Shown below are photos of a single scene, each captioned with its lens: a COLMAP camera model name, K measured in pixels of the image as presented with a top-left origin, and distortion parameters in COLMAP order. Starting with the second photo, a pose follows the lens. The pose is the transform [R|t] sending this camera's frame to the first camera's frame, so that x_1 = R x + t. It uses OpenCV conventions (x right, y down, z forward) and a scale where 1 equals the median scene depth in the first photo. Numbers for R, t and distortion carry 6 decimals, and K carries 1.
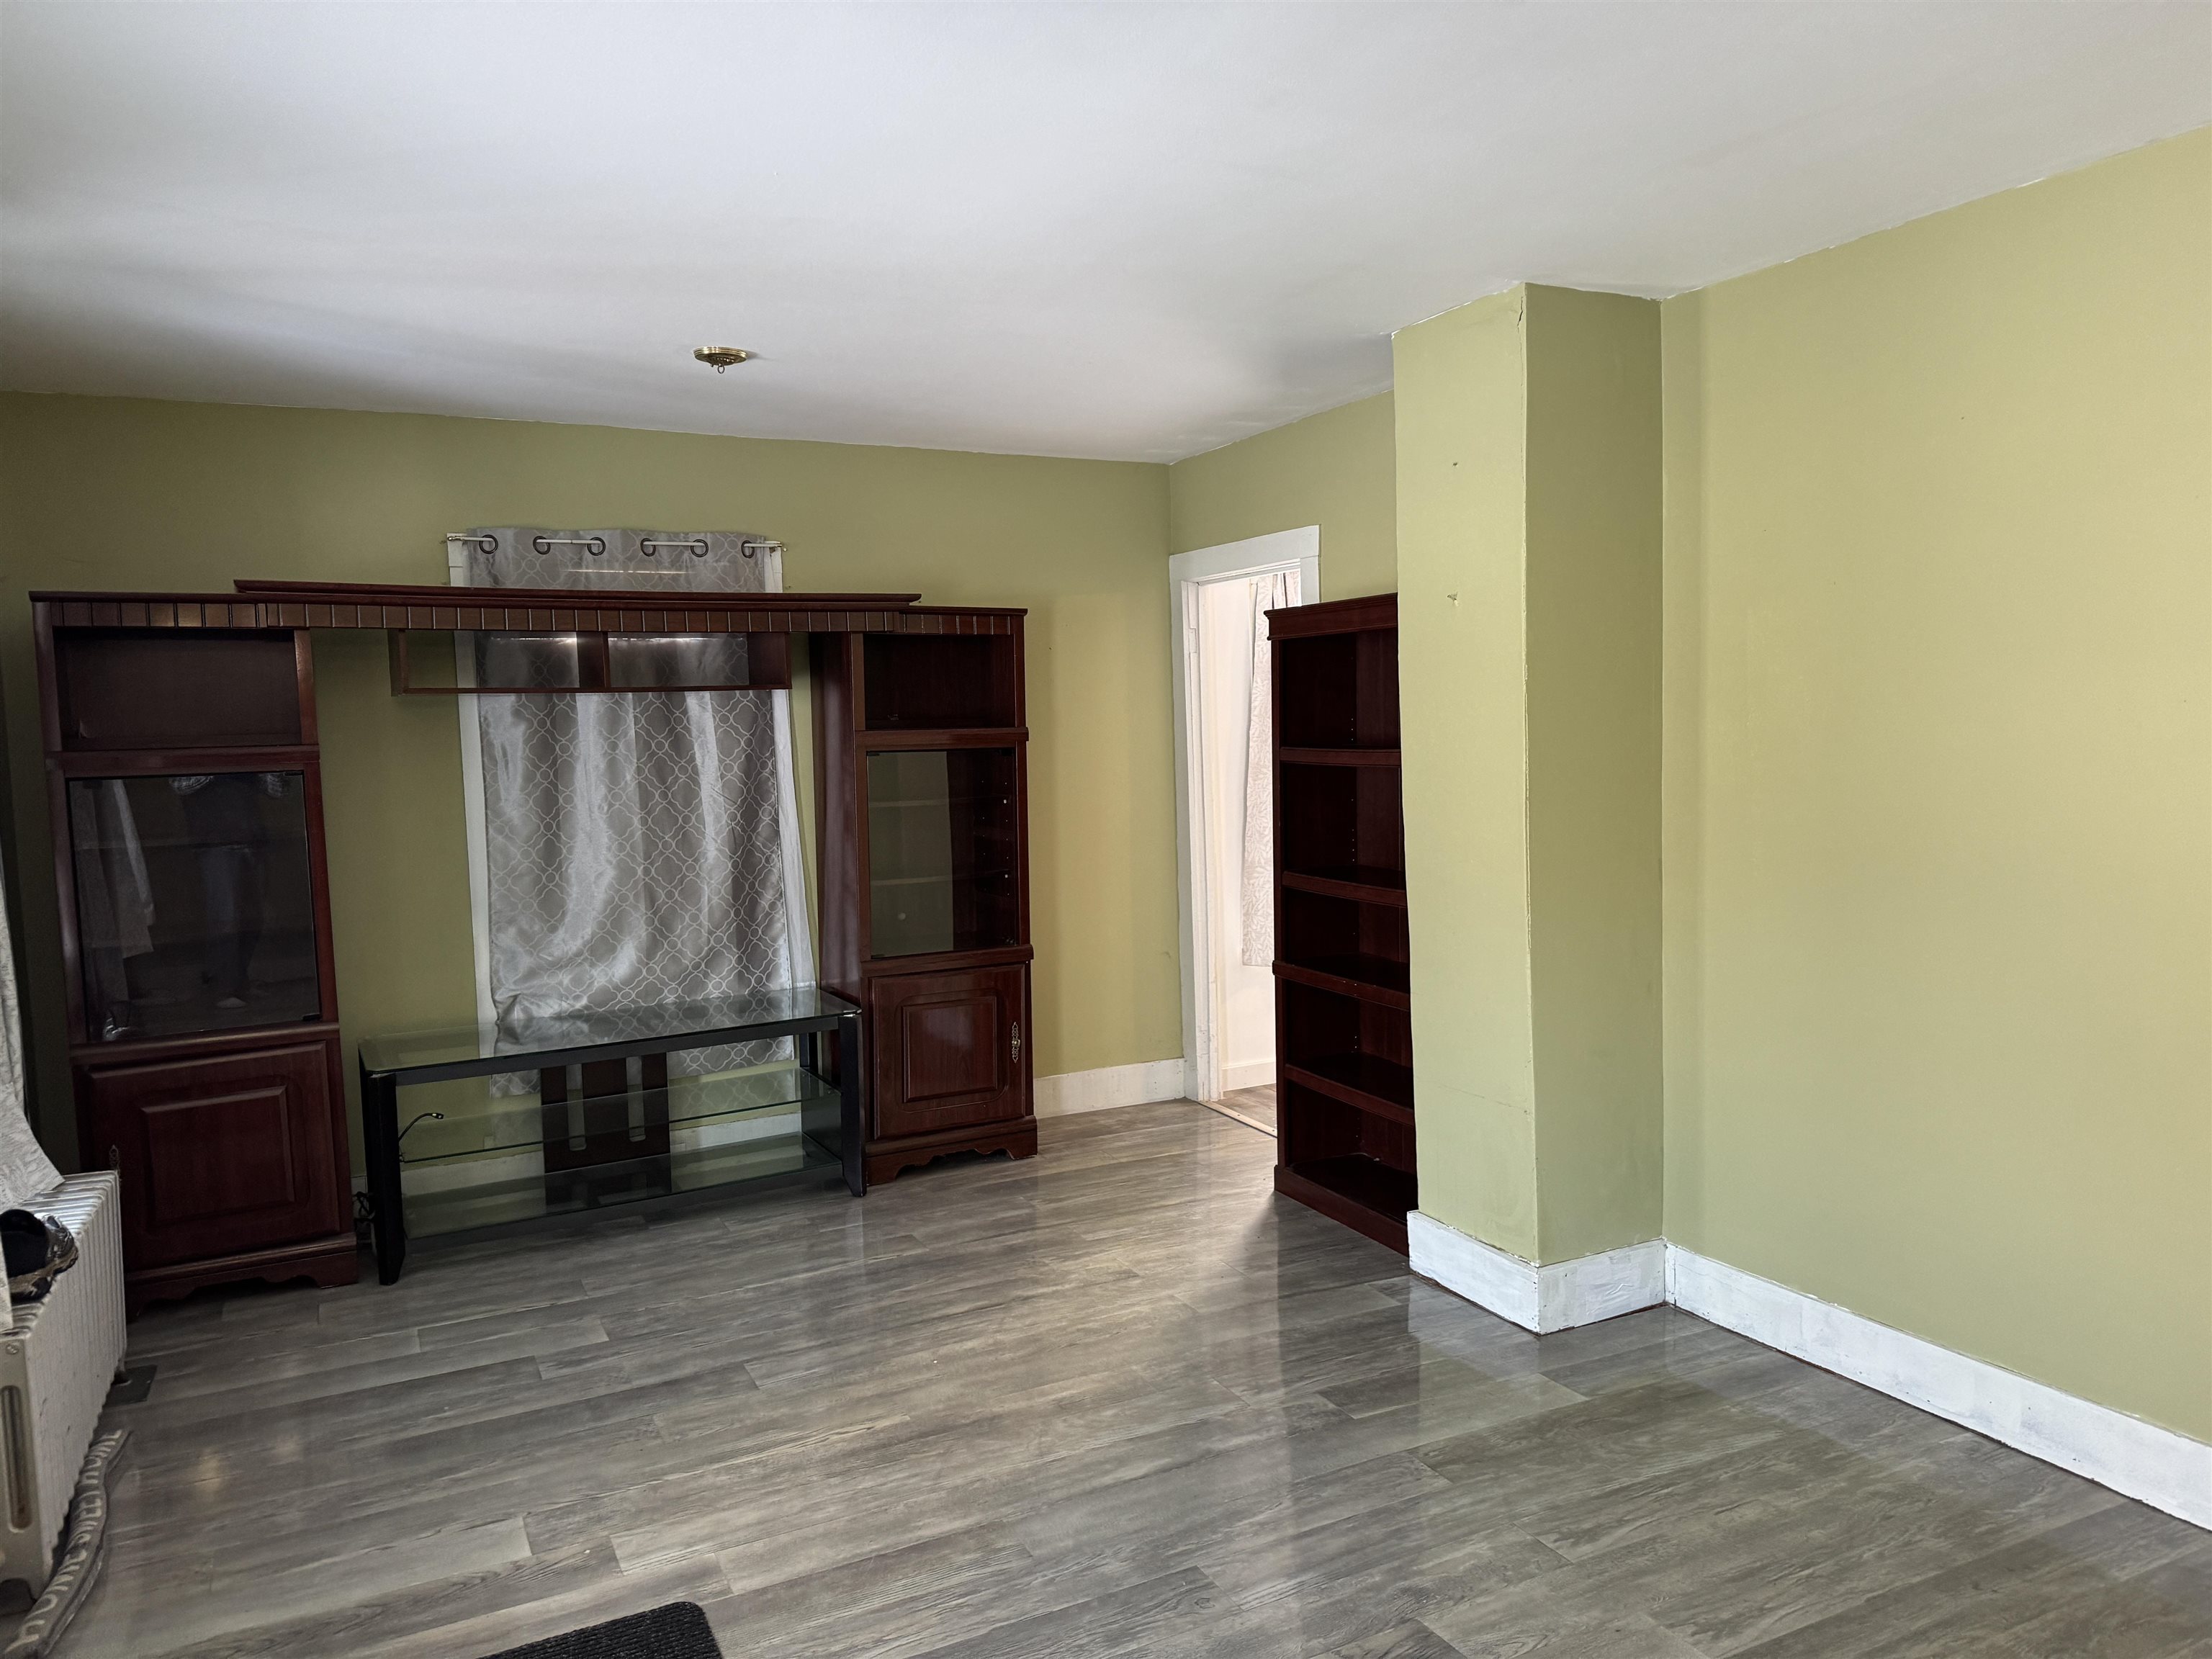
lens RADIAL K [[1557.2, 0, 1105.6], [0, 1557.2, 830.7], [0, 0, 1]] dist [0.064982, -0.077884]
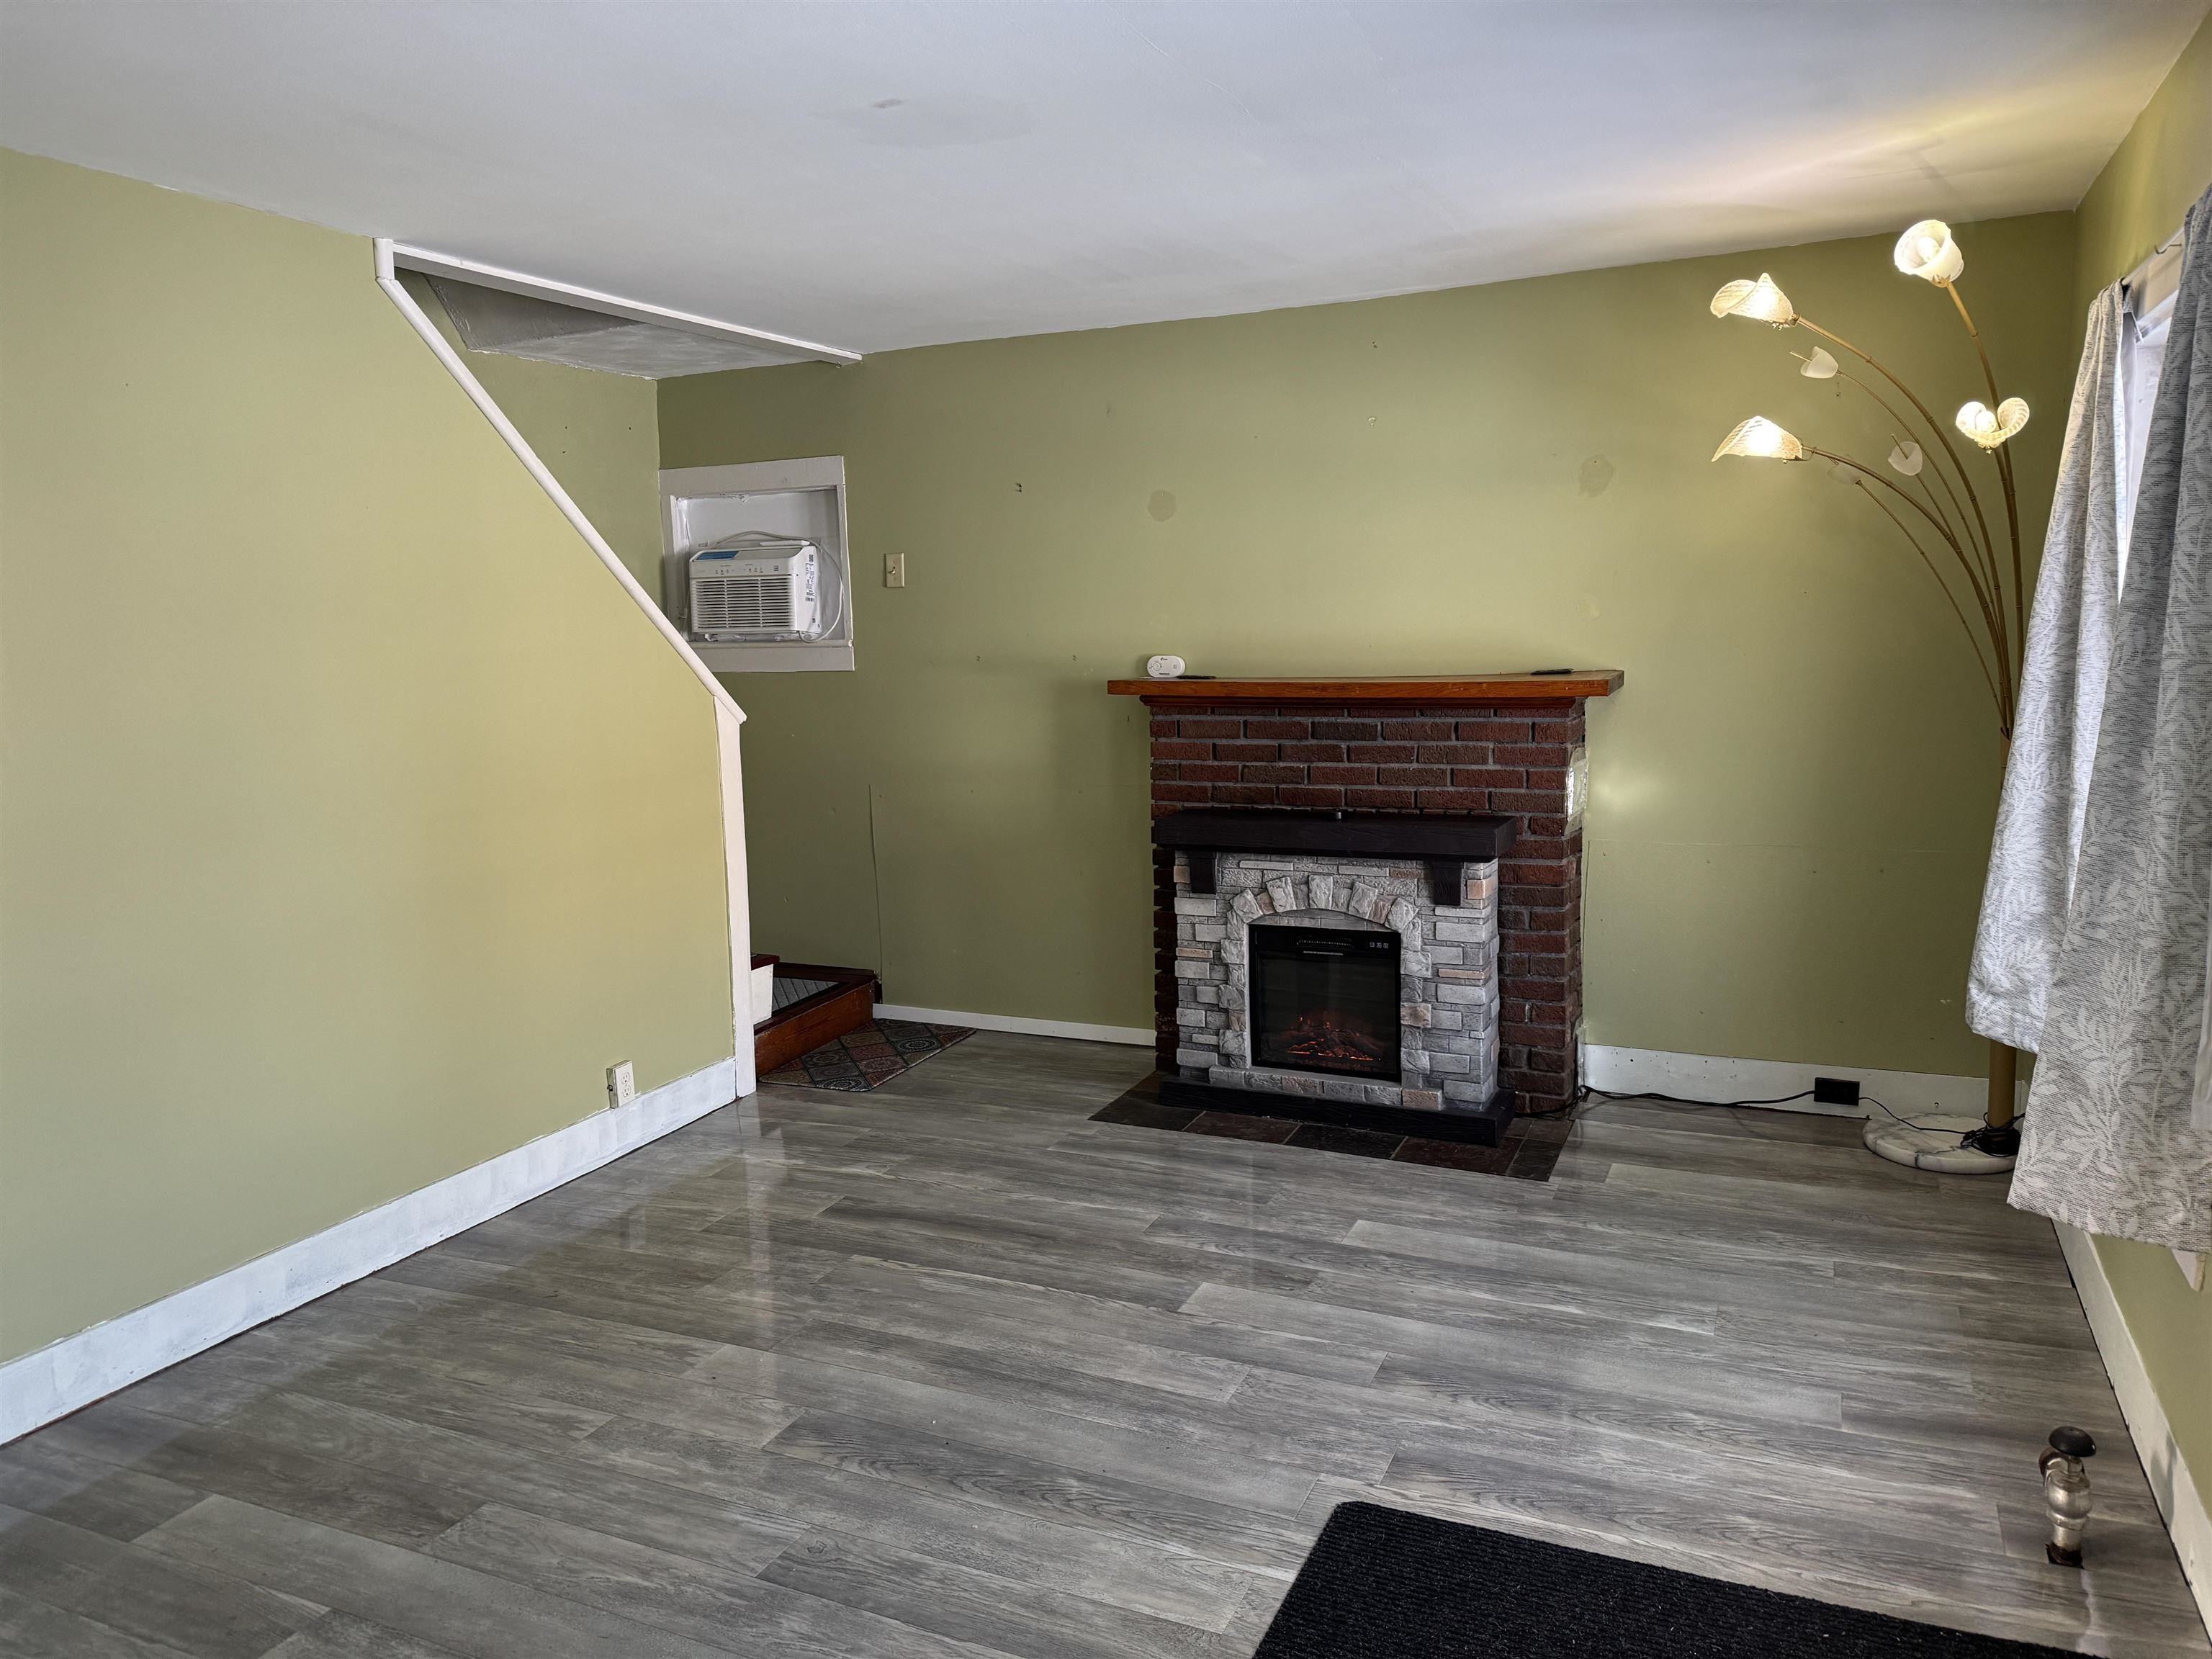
lens RADIAL K [[1557.2, 0, 1109.2], [0, 1557.2, 827.4], [0, 0, 1]] dist [0.064982, -0.077884]
pose [[-0.616003, -0.061597, 0.785332, -0.720072], [0.108073, 0.980903, 0.161707, -0.080988], [-0.780295, 0.184485, -0.597582, 1.237718]]
